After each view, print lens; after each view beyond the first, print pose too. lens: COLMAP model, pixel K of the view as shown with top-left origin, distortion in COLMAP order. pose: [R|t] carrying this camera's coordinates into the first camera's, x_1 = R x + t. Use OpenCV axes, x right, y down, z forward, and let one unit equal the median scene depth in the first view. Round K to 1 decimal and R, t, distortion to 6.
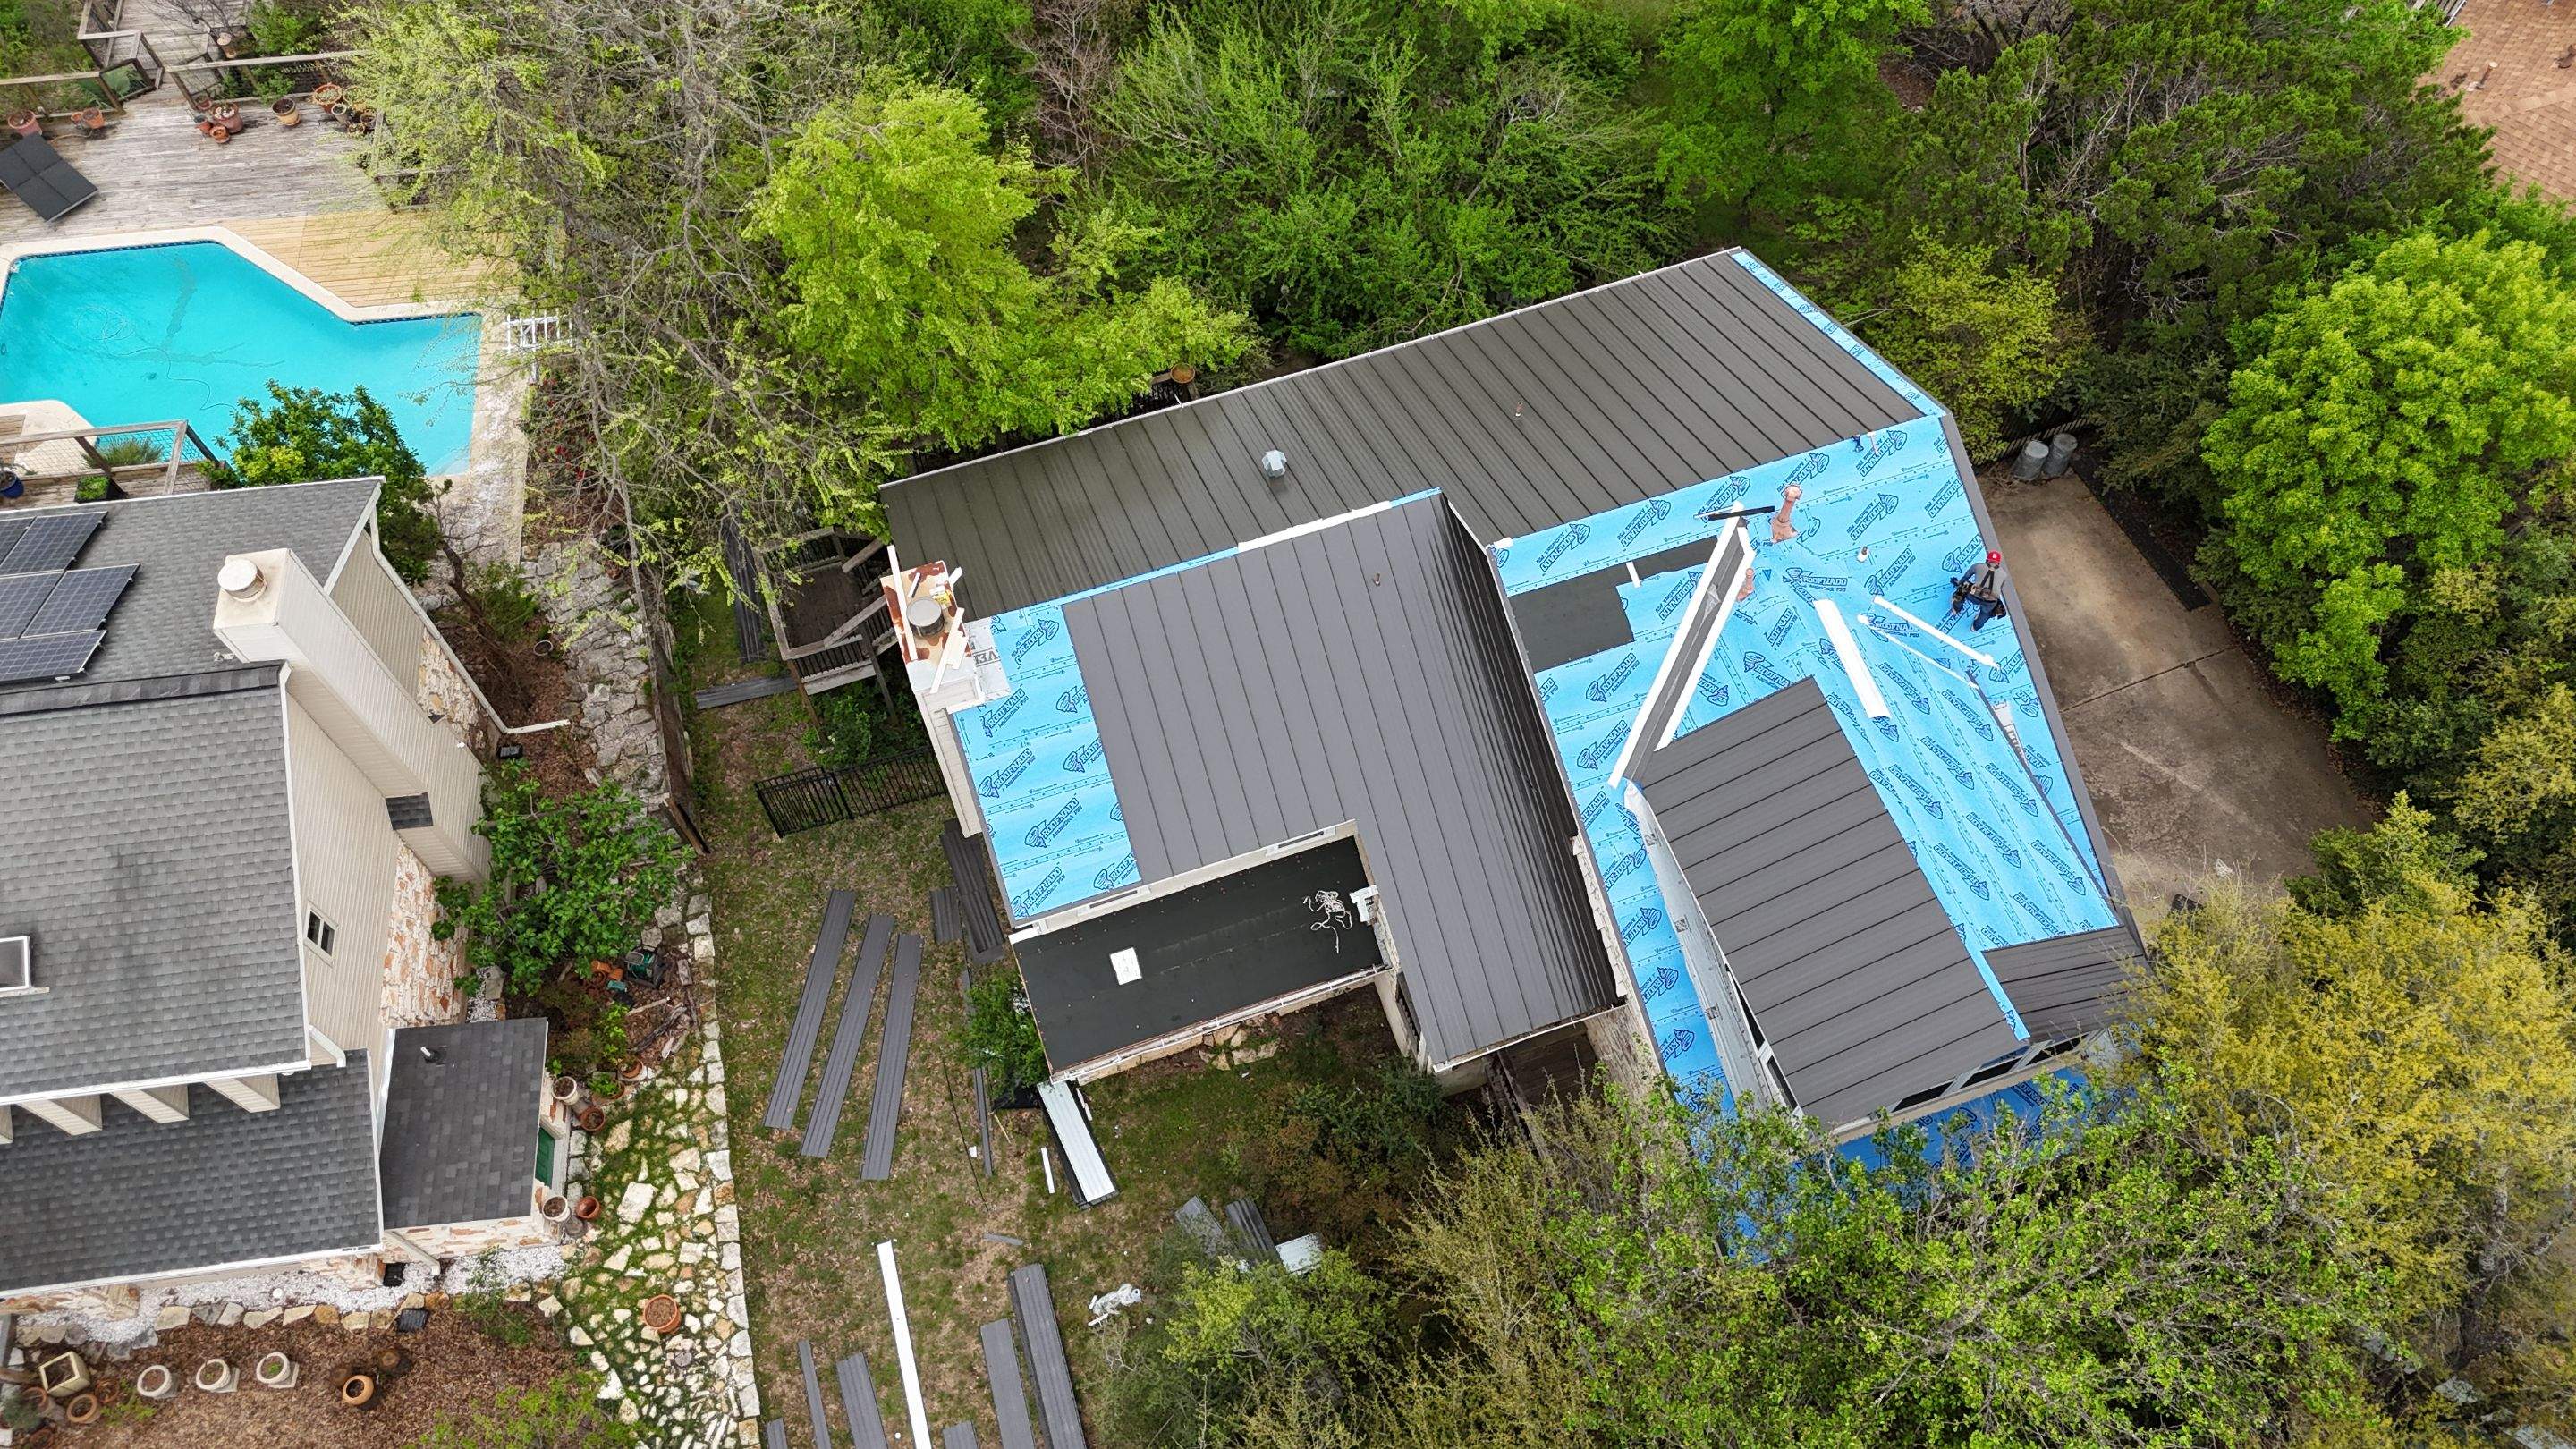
lens RADIAL K [[1885.5, 0, 1288.0], [0, 1885.5, 724.5], [0, 0, 1]] dist [0.076653, -0.069668]
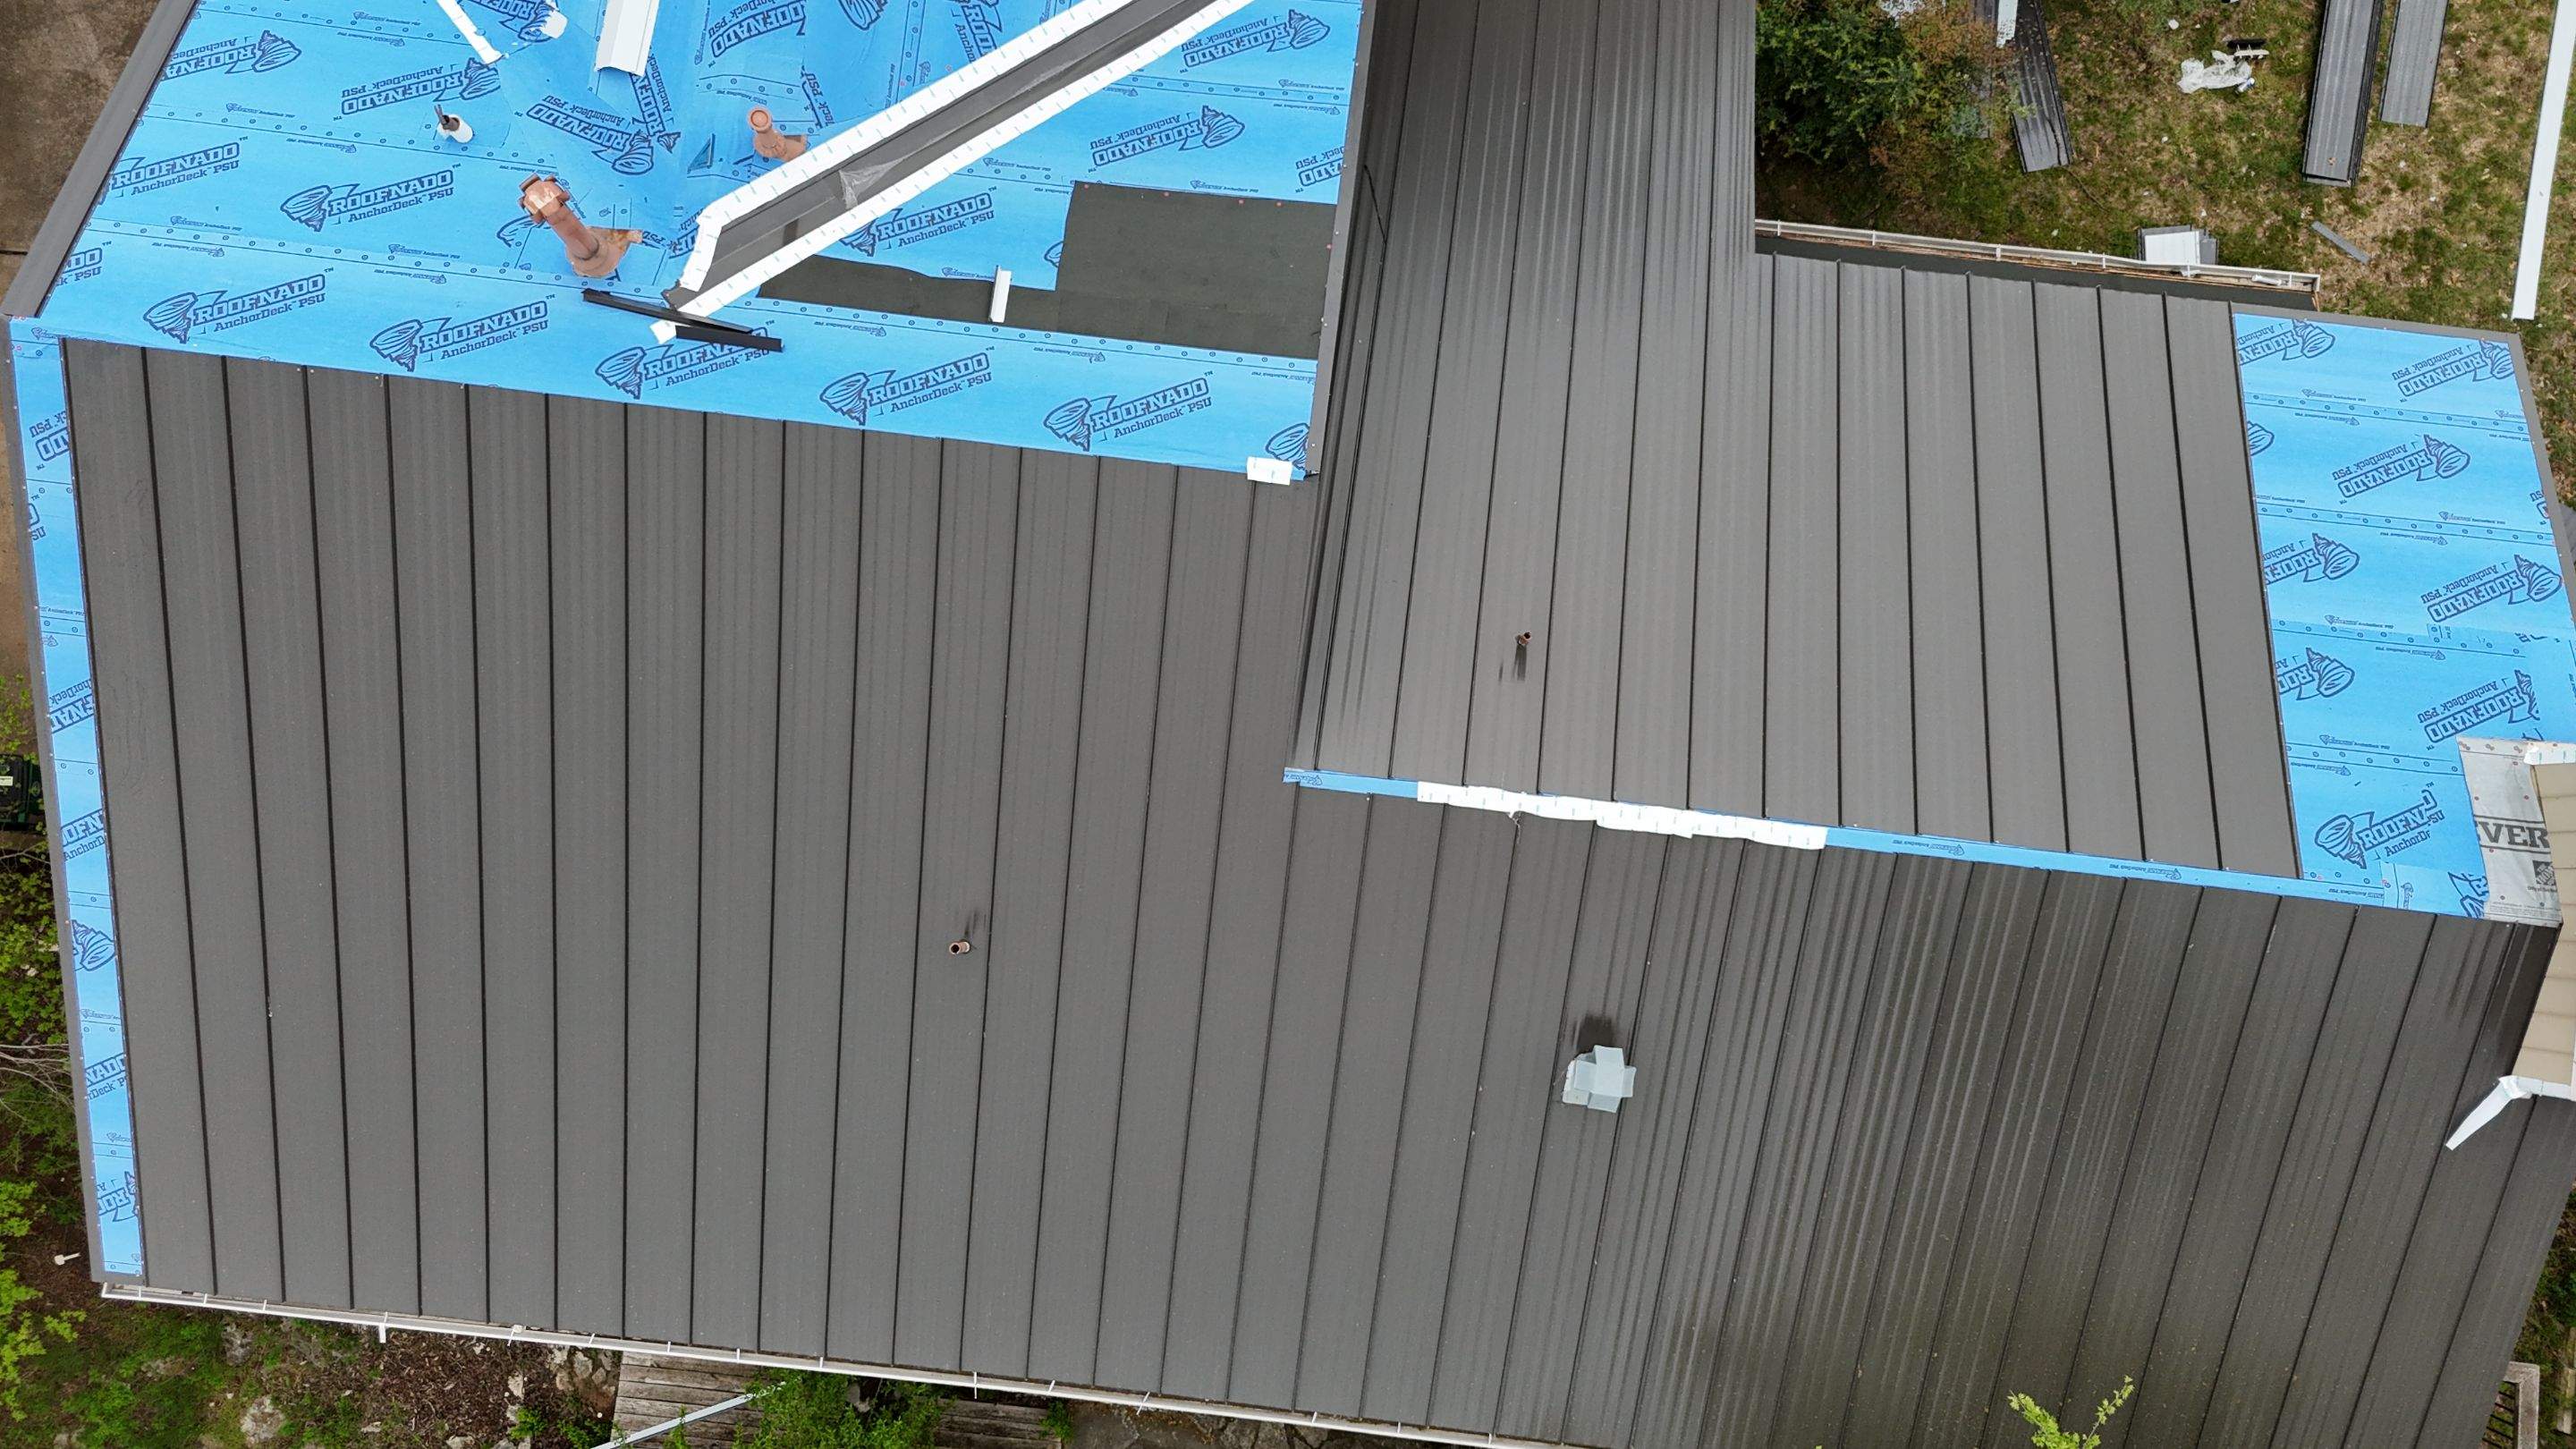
lens RADIAL K [[1898.4, 0, 1287.0], [0, 1898.4, 722.5], [0, 0, 1]] dist [0.053612, -0.047699]
pose [[-0.900678, -0.432943, 0.036584, 0.068218], [0.380966, -0.746443, 0.545608, -0.320113], [-0.208909, 0.505355, 0.837242, 0.642161]]
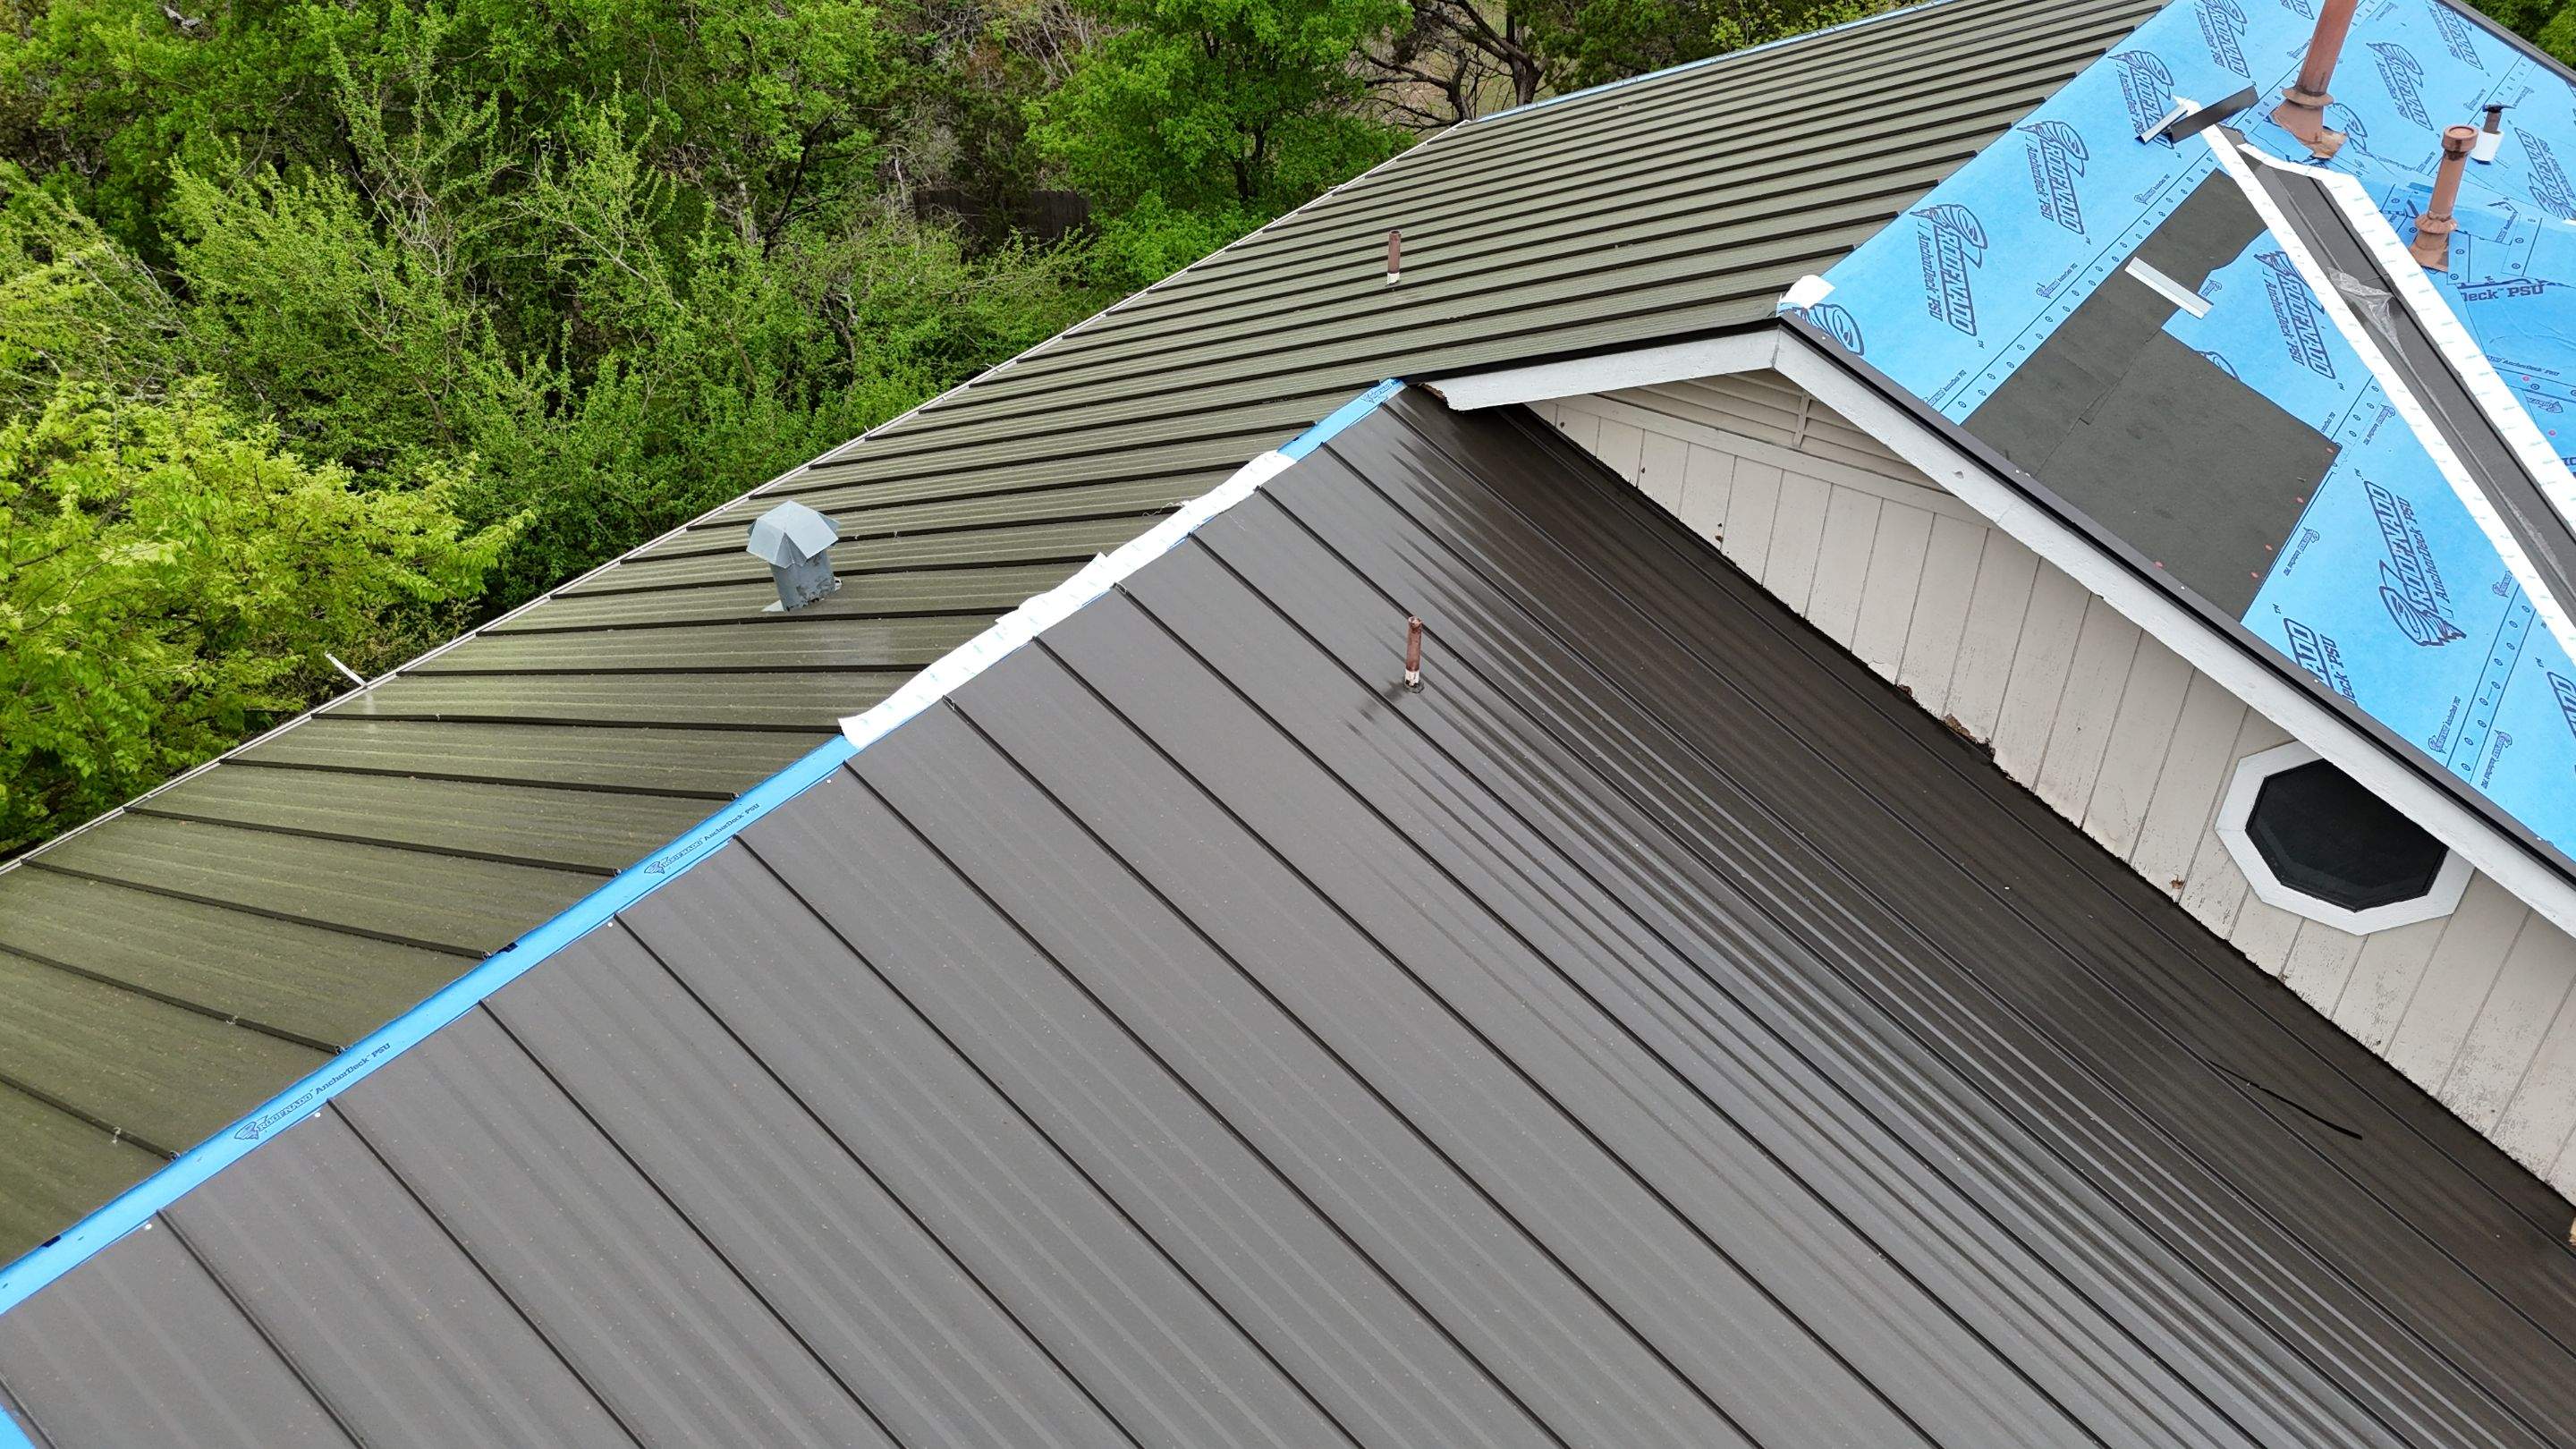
lens RADIAL K [[1898.4, 0, 1287.0], [0, 1898.4, 722.5], [0, 0, 1]] dist [0.053612, -0.047699]
pose [[0.828281, -0.336172, 0.448262, -0.077806], [0.493717, 0.816167, -0.300191, -0.002815], [-0.264941, 0.469957, 0.841990, 0.758165]]
